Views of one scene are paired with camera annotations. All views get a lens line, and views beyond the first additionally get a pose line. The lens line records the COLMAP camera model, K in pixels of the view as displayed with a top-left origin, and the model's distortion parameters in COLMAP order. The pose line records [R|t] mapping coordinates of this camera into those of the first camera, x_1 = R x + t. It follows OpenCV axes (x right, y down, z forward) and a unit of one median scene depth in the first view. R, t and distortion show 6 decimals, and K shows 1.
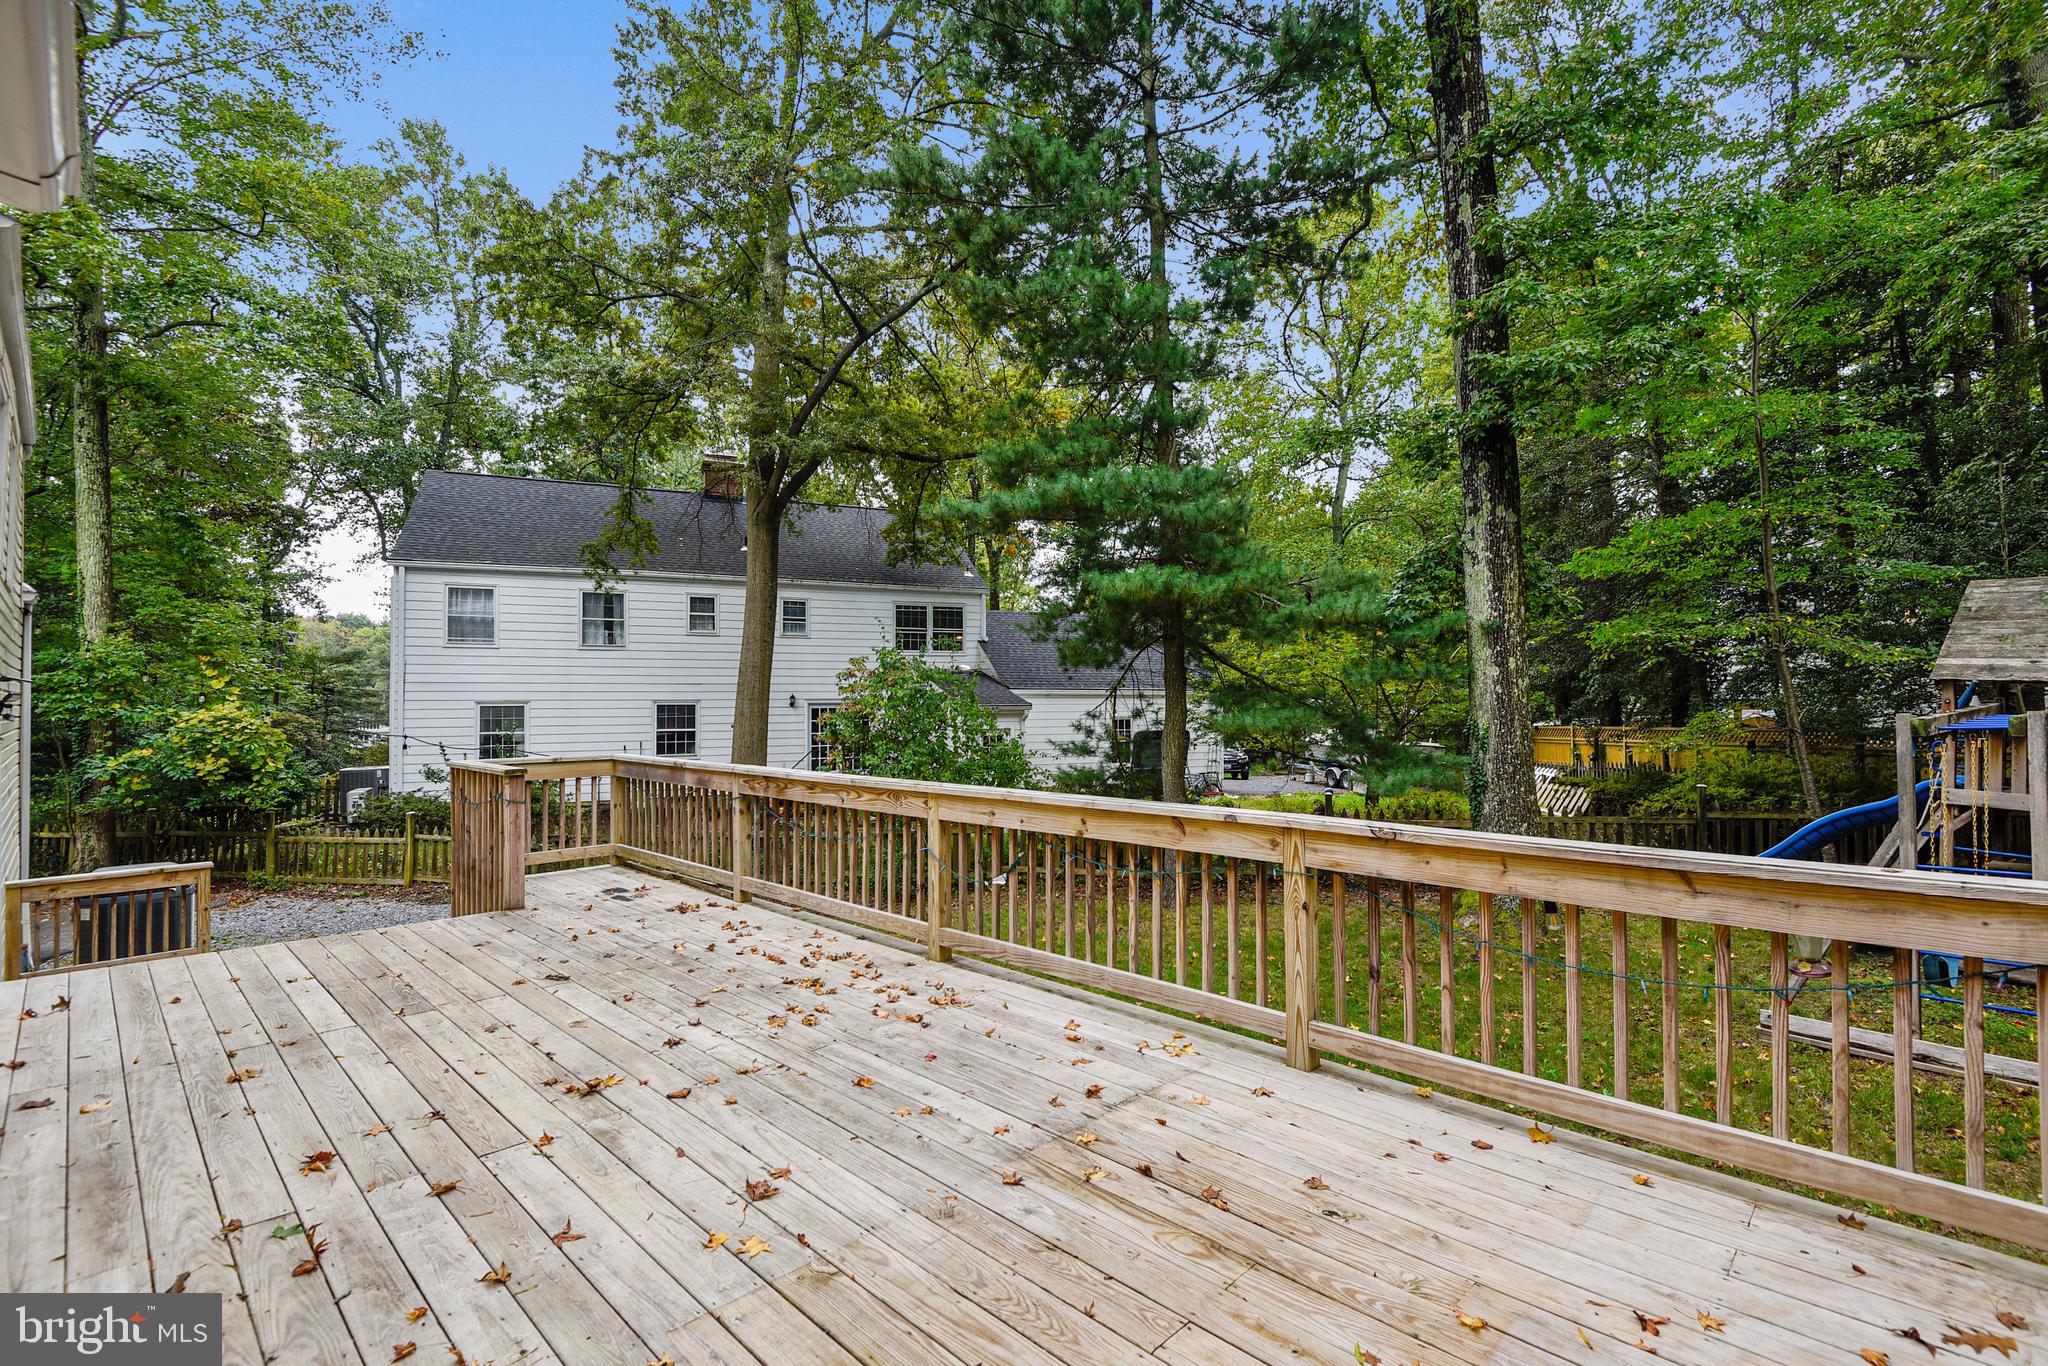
lens RADIAL K [[931.5, 0, 1032.5], [0, 931.5, 690.1], [0, 0, 1]] dist [0.000906, -0.002305]
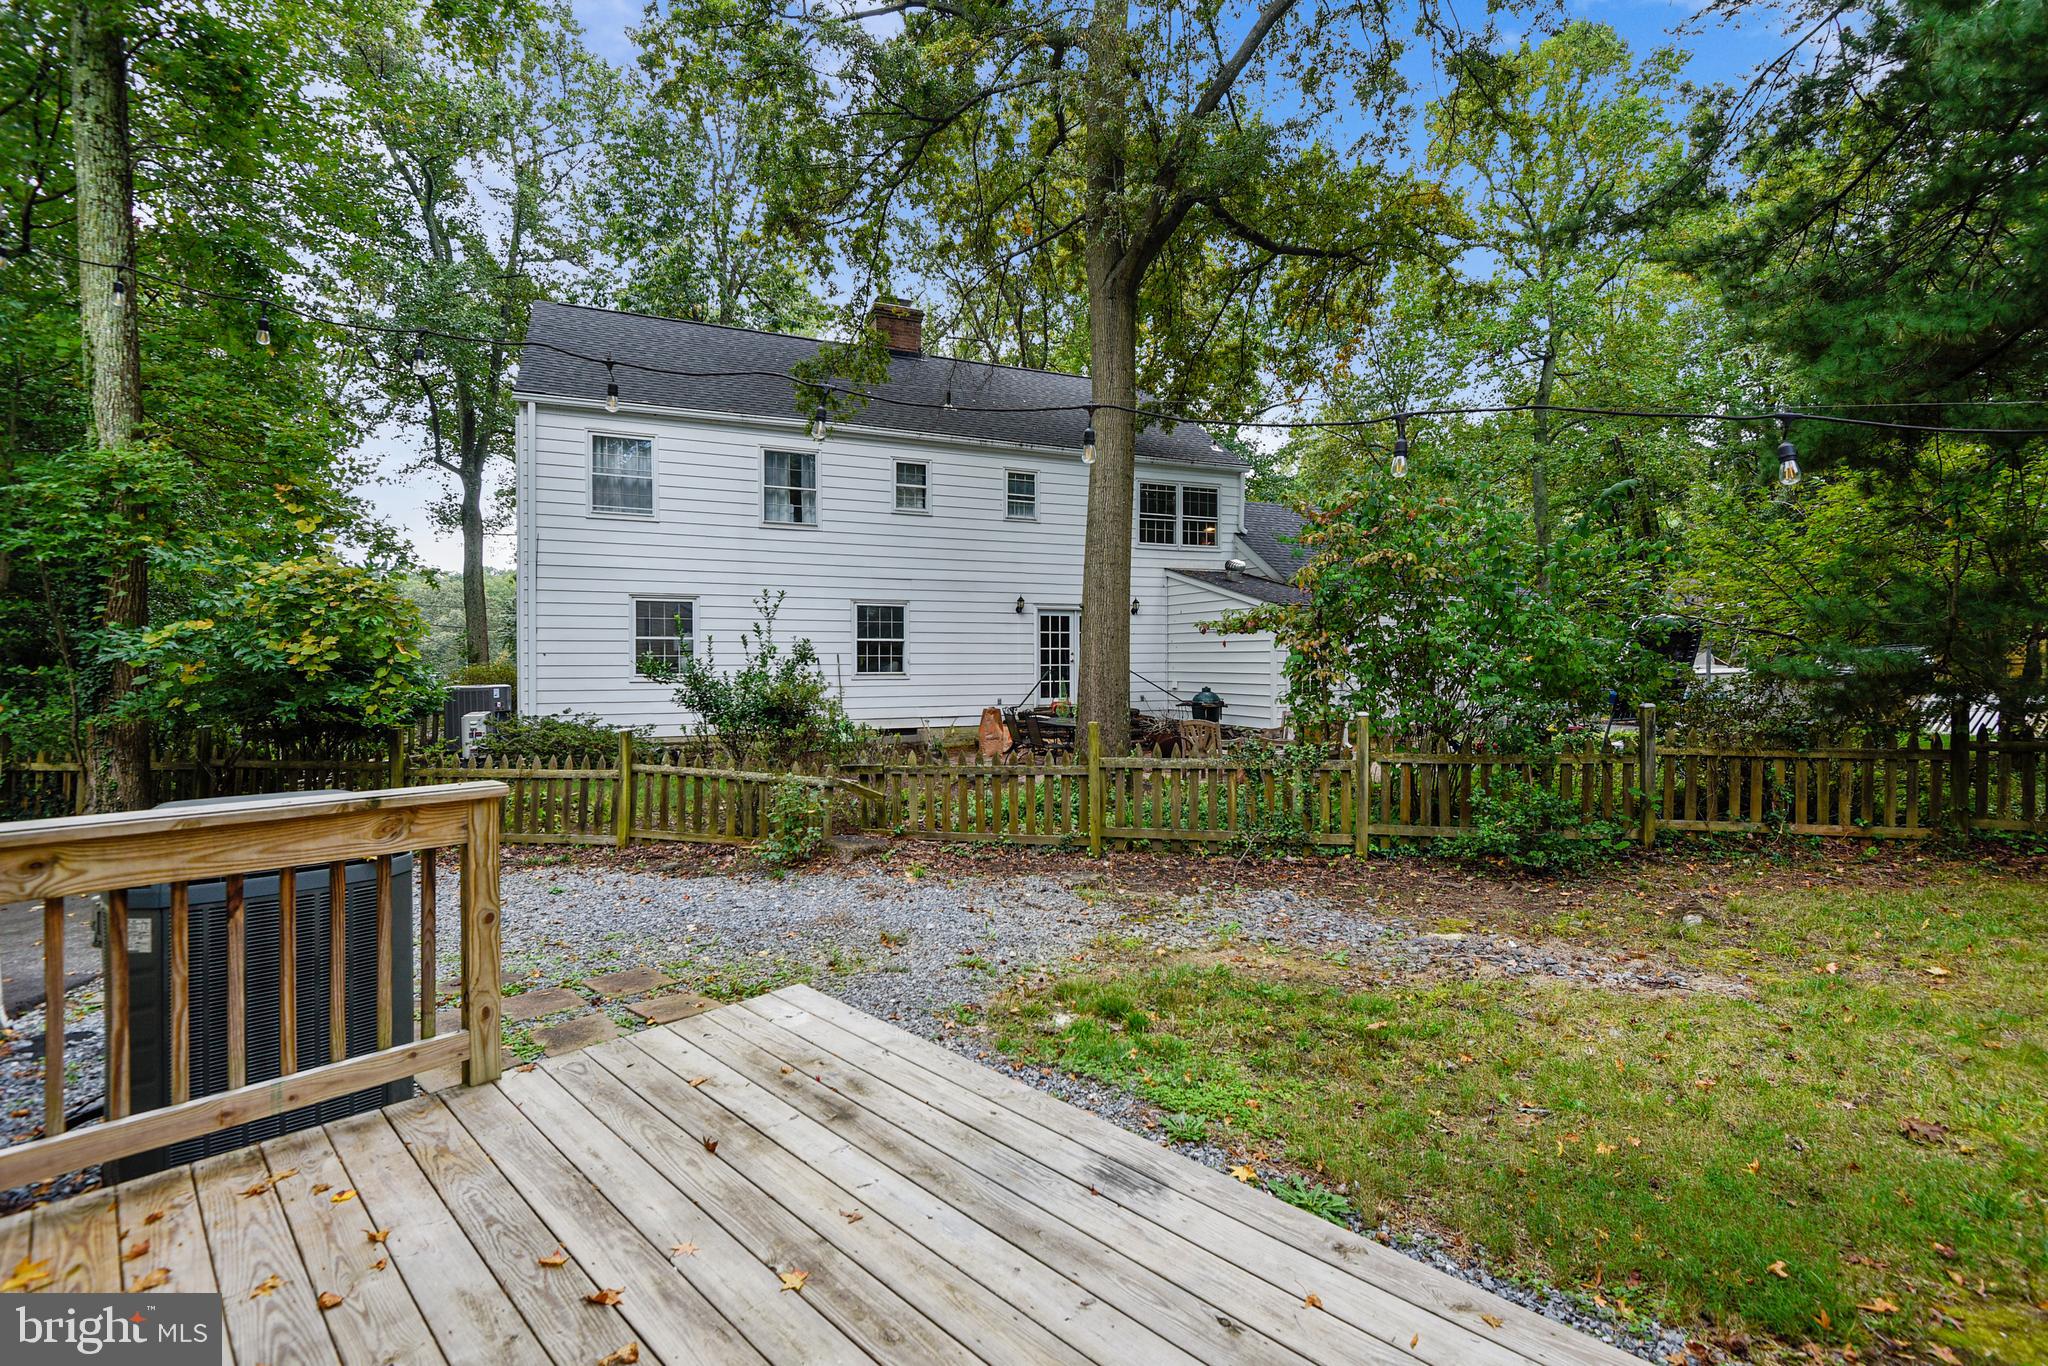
lens RADIAL K [[931.5, 0, 1034.3], [0, 931.5, 668.2], [0, 0, 1]] dist [0.000906, -0.002305]
pose [[1.000000, 0.000096, 0.000905, -0.399460], [-0.000114, 0.999807, 0.019633, 0.079244], [-0.000903, -0.019634, 0.999807, 0.381873]]
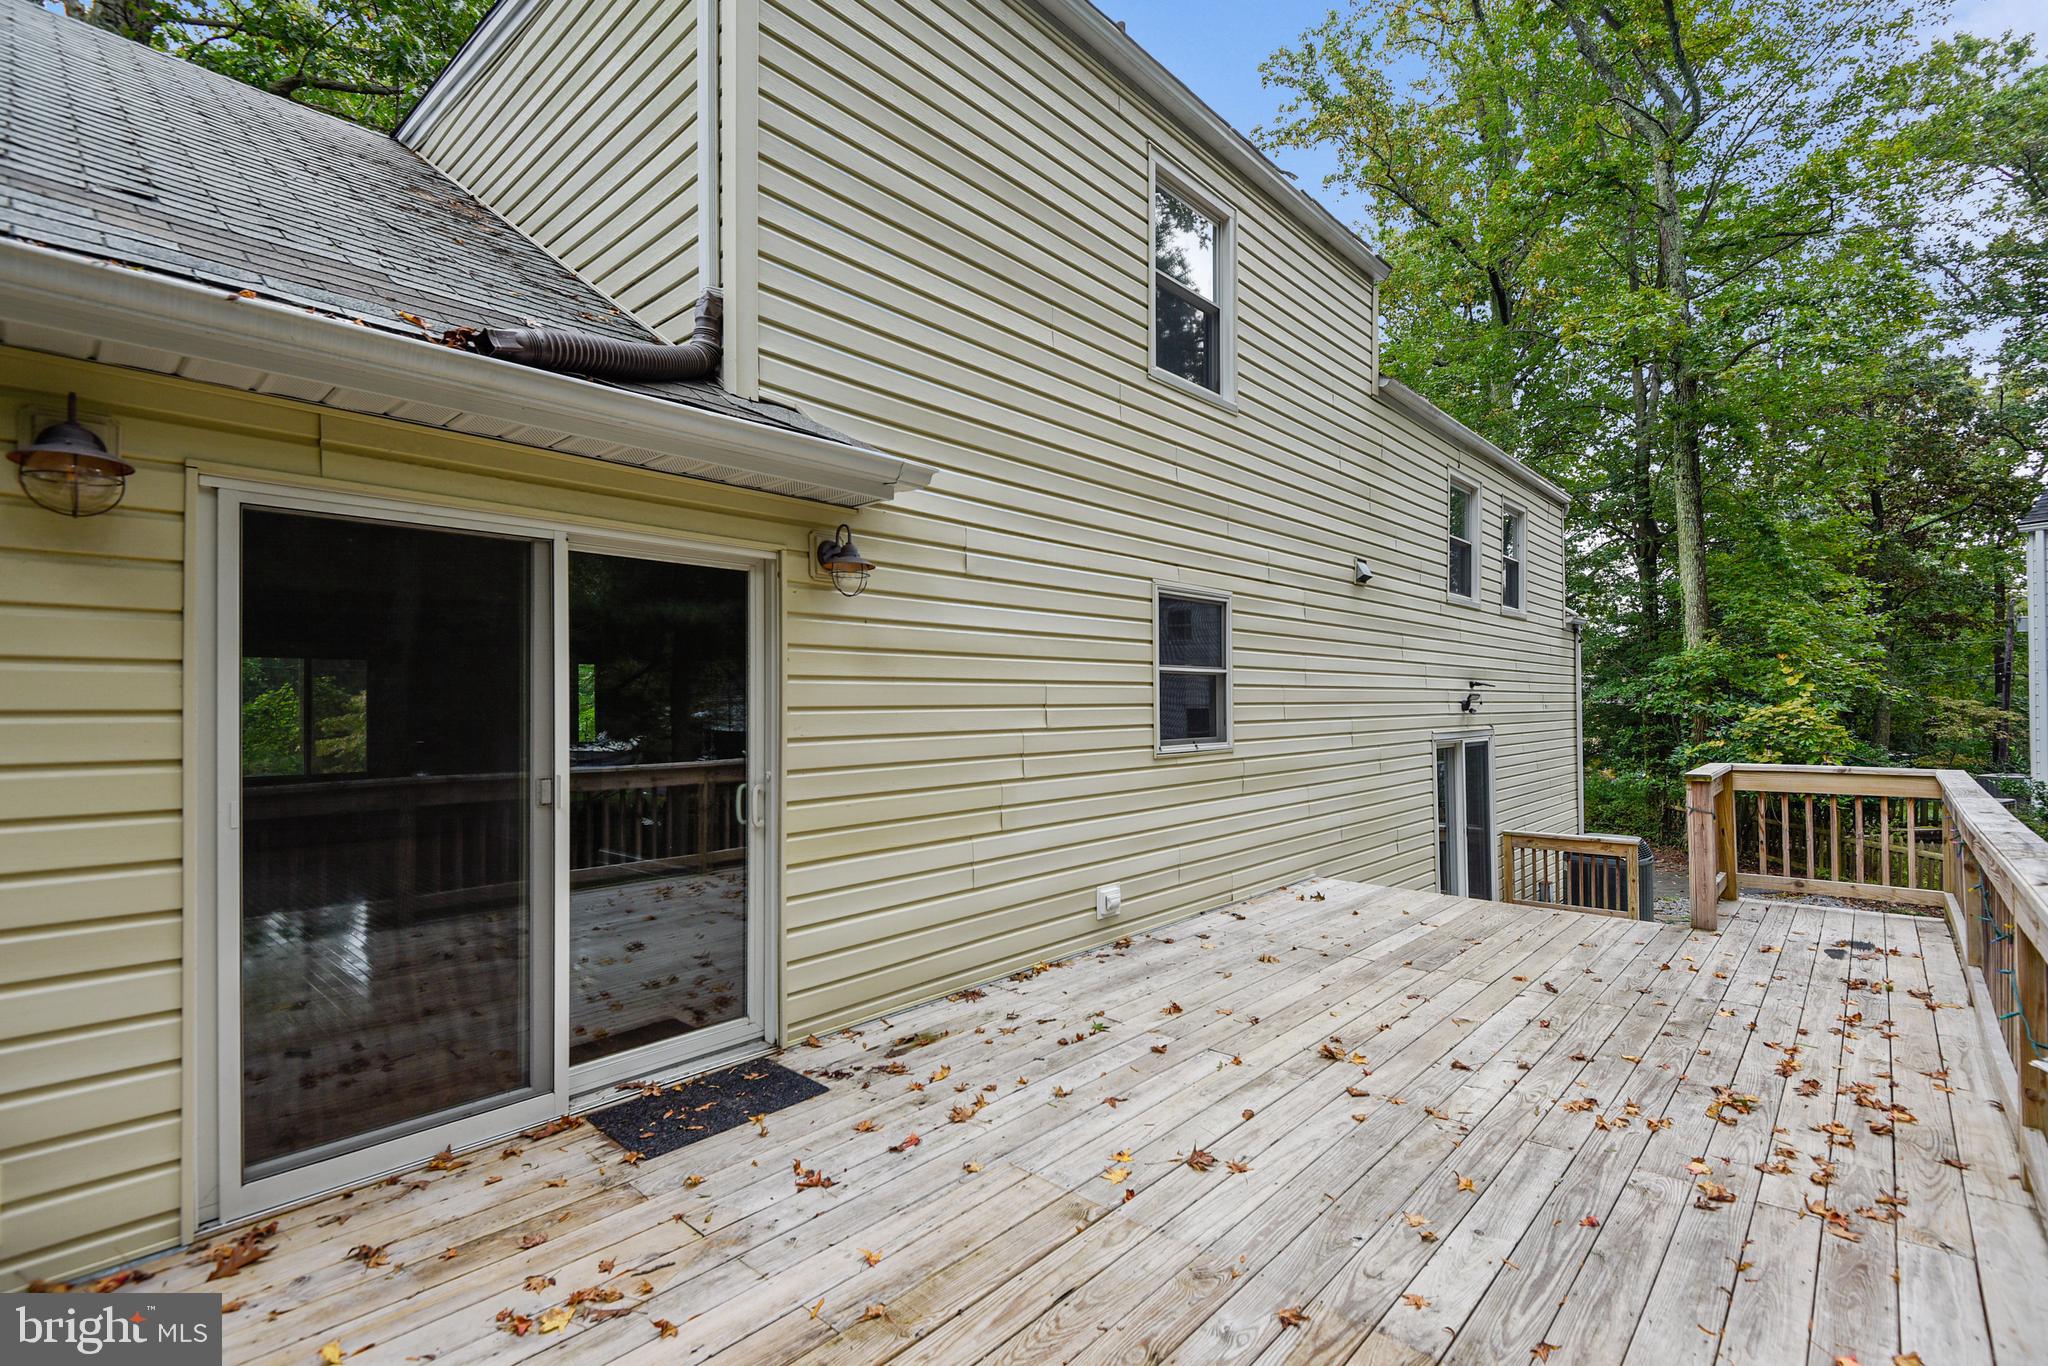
lens RADIAL K [[931.5, 0, 1040.9], [0, 931.5, 694.1], [0, 0, 1]] dist [0.000906, -0.002305]
pose [[0.019203, -0.009125, -0.999774, 0.149184], [0.019219, 0.999777, -0.008755, 0.001427], [0.999631, -0.019046, 0.019374, 0.154693]]
